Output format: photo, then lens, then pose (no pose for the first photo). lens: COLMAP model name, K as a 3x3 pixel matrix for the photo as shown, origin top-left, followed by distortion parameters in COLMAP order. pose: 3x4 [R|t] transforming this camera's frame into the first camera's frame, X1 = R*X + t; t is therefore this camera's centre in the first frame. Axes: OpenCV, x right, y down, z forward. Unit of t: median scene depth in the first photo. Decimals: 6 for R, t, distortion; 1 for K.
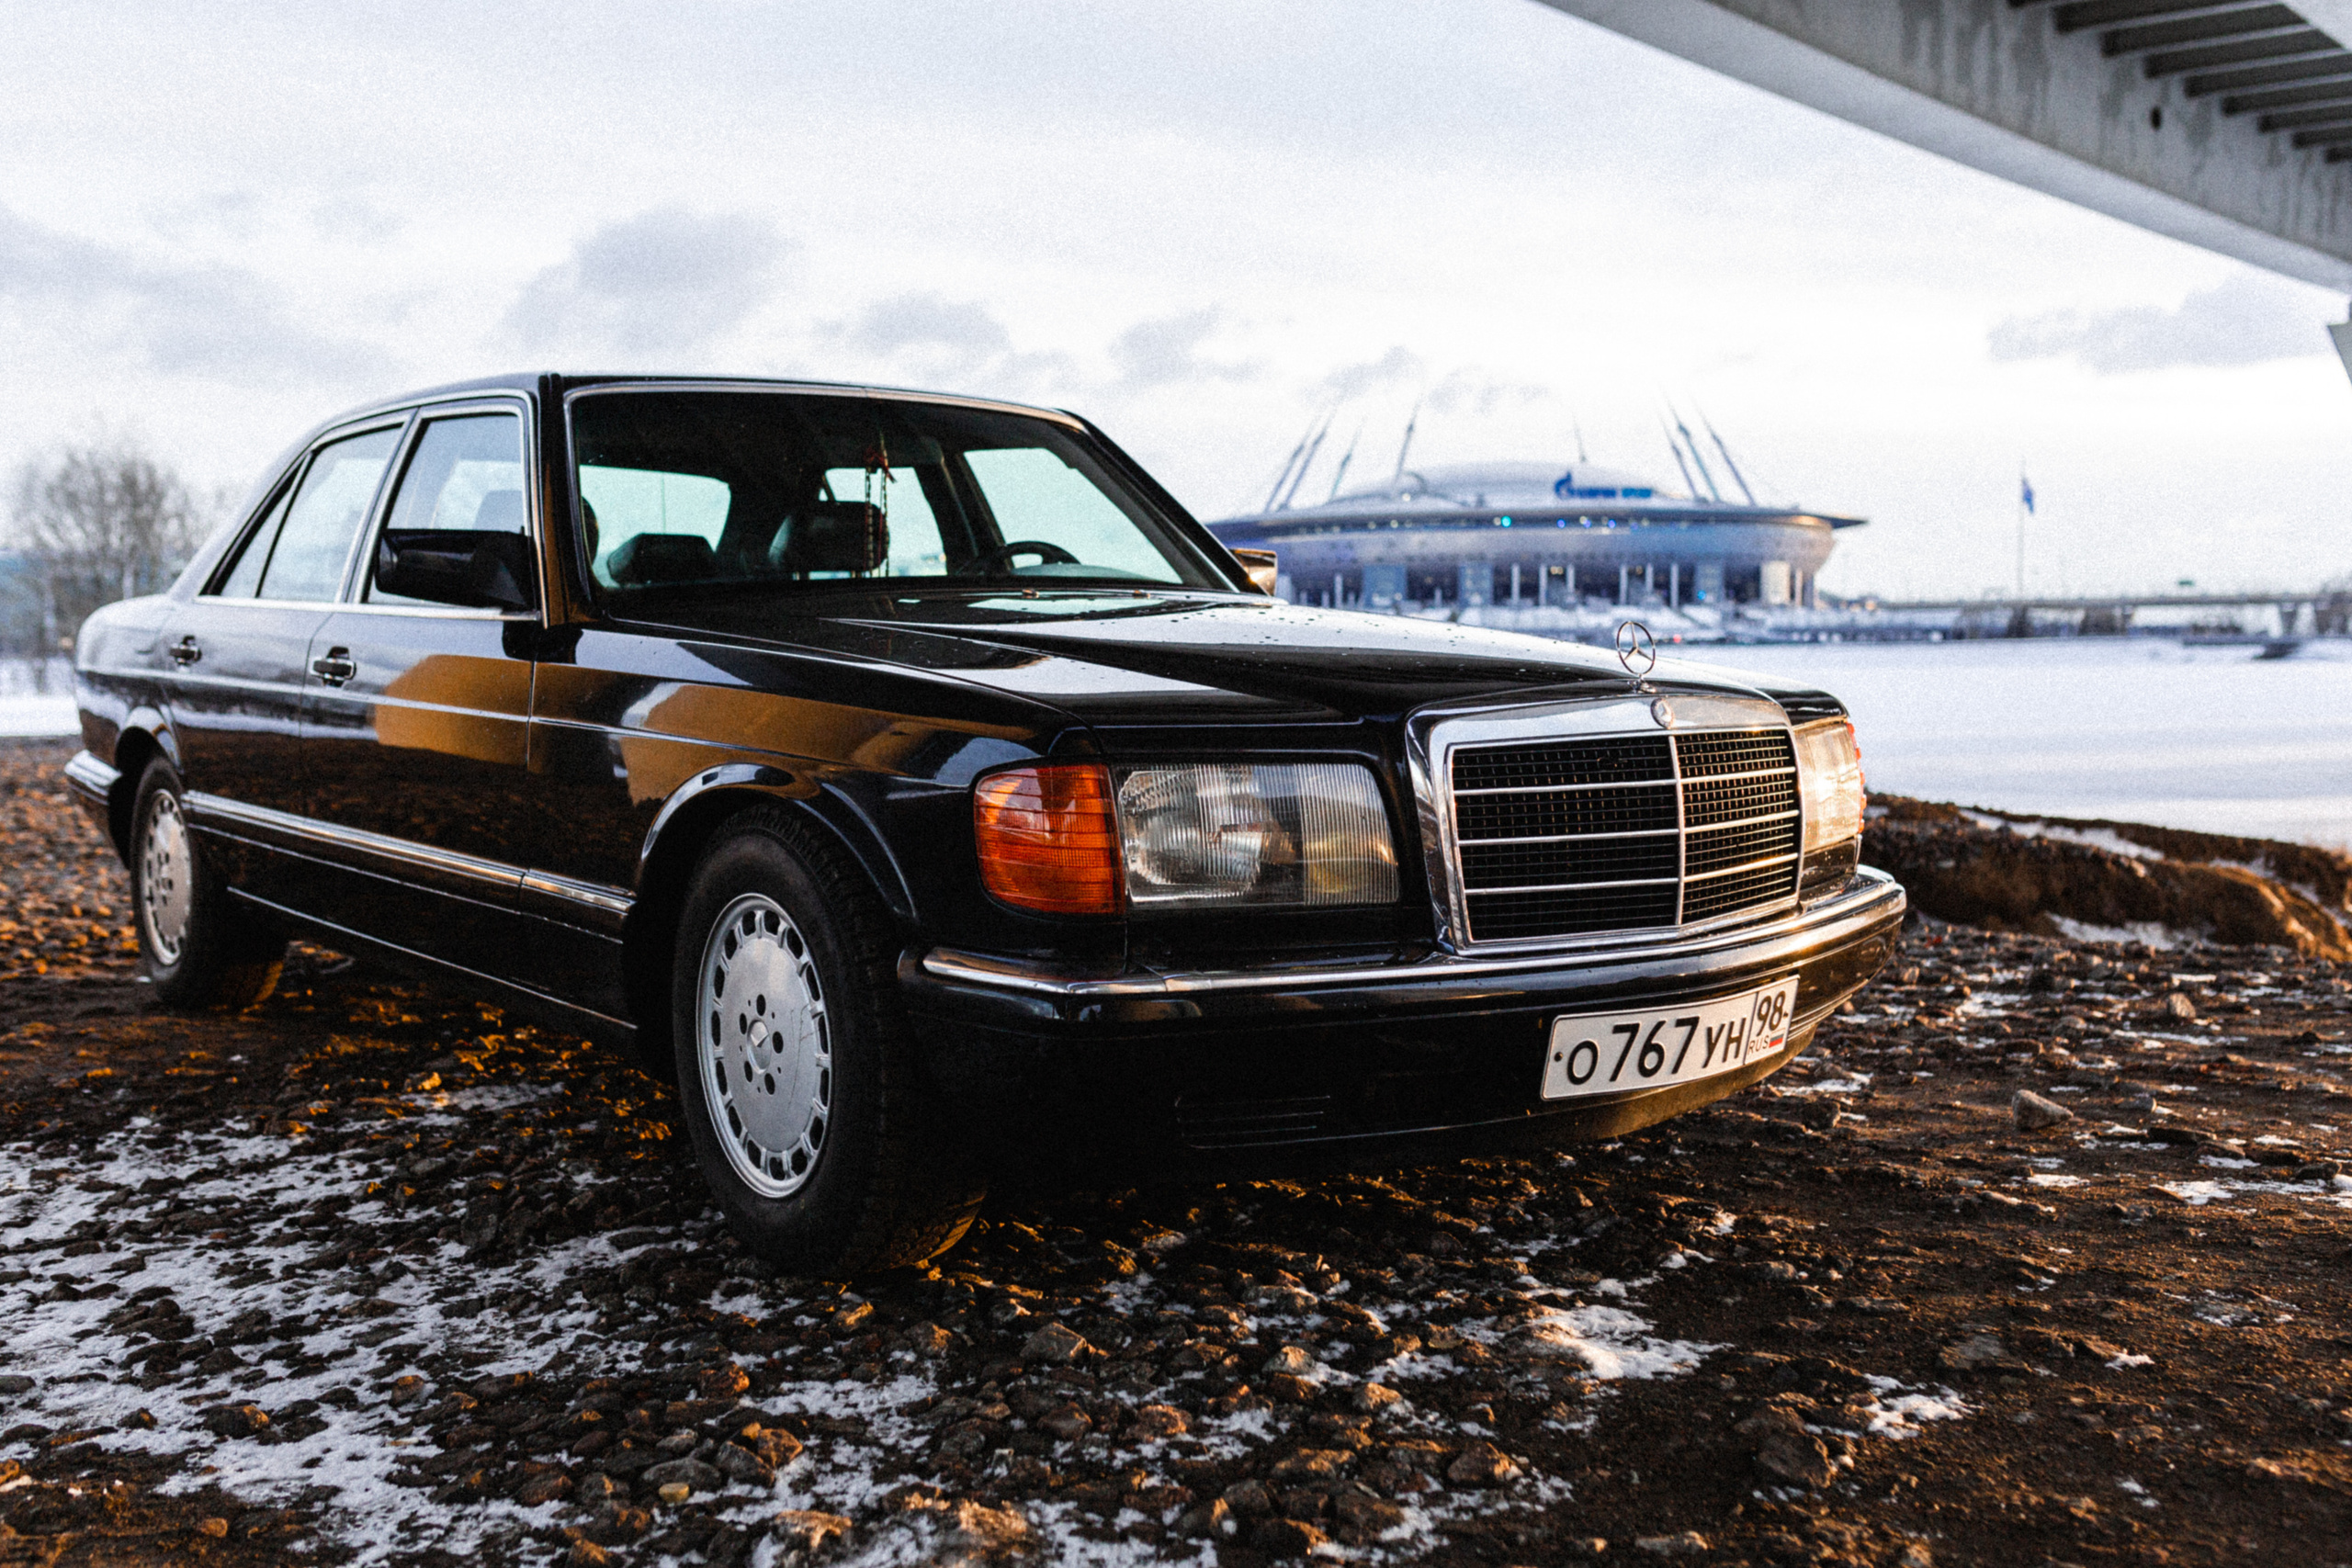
lens RADIAL K [[2244.0, 0, 1182.7], [0, 2244.0, 658.9], [0, 0, 1]] dist [0.000273, 0.001664]
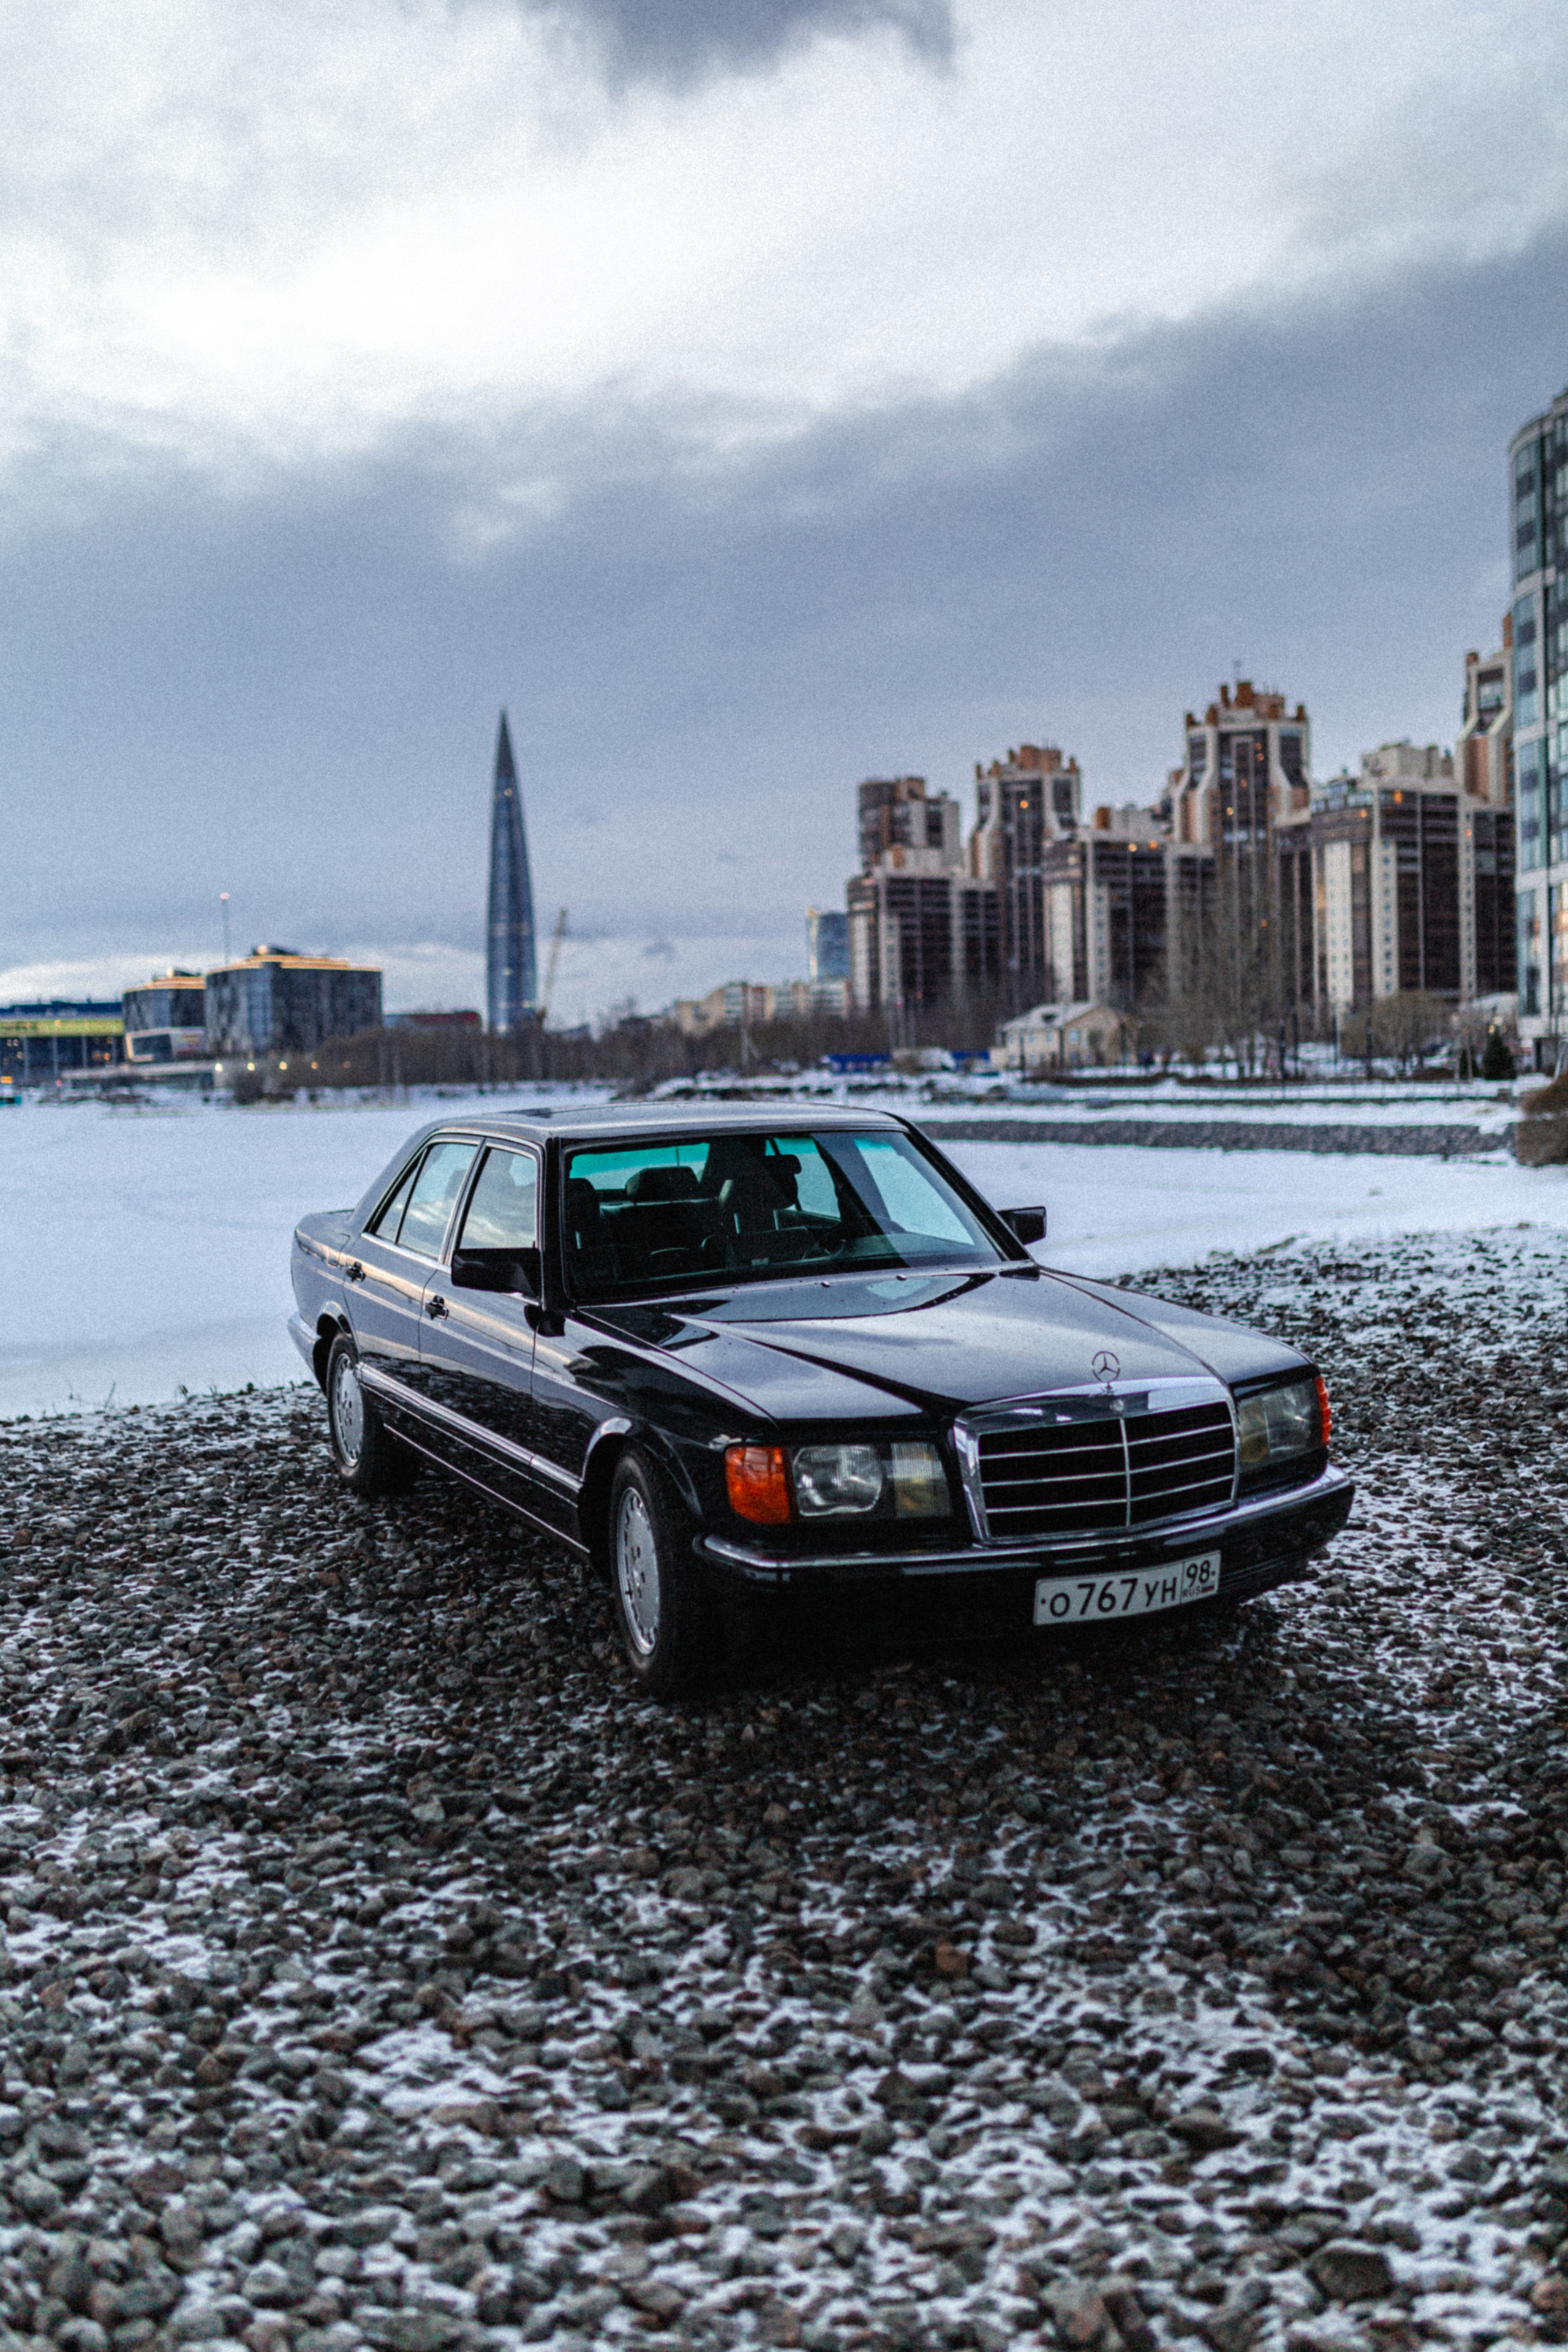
lens RADIAL K [[2232.2, 0, 782.6], [0, 2232.2, 1150.0], [0, 0, 1]] dist [0.018783, -0.007313]
pose [[0.970597, -0.014311, -0.240283, 0.379155], [0.026640, 0.998485, 0.048141, -0.267102], [0.239230, -0.053127, 0.969508, -0.752375]]
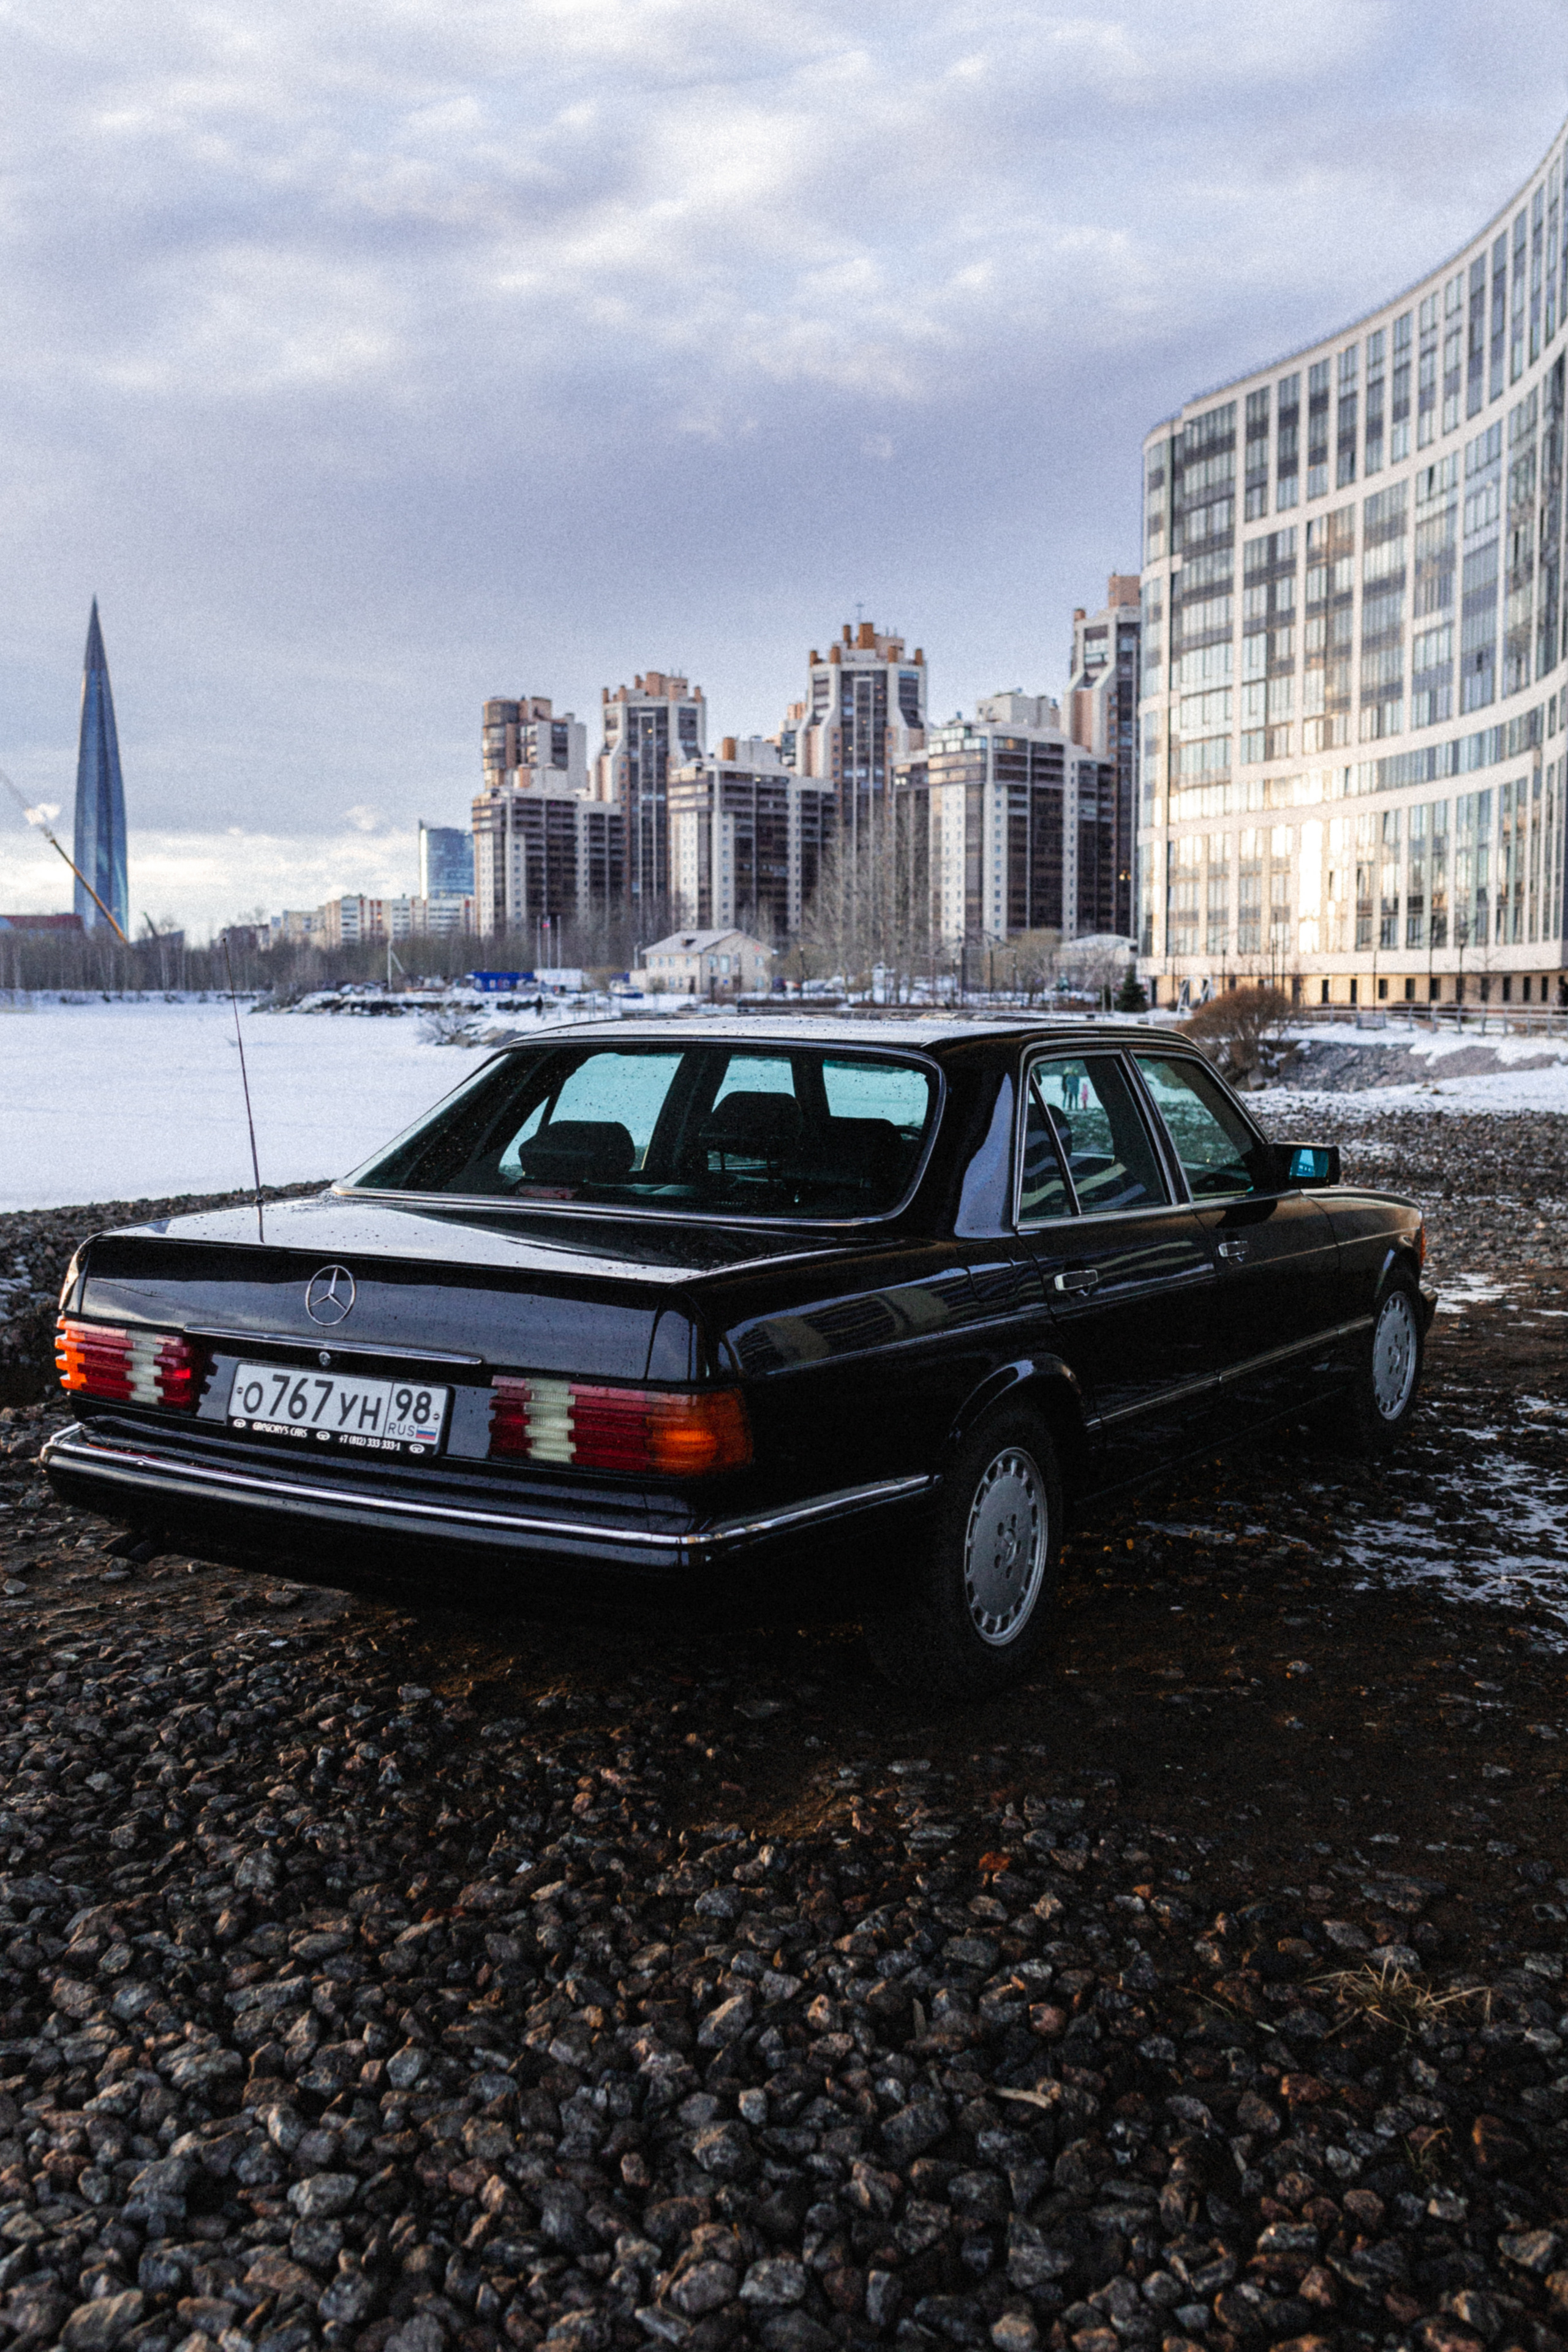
lens RADIAL K [[2249.5, 0, 784.0], [0, 2249.5, 1176.0], [0, 0, 1]] dist [0.003975, -0.002777]
pose [[0.998122, 0.010873, -0.060289, -0.937580], [-0.005068, 0.995405, 0.095617, -0.281206], [0.061051, -0.095132, 0.993591, -5.027961]]
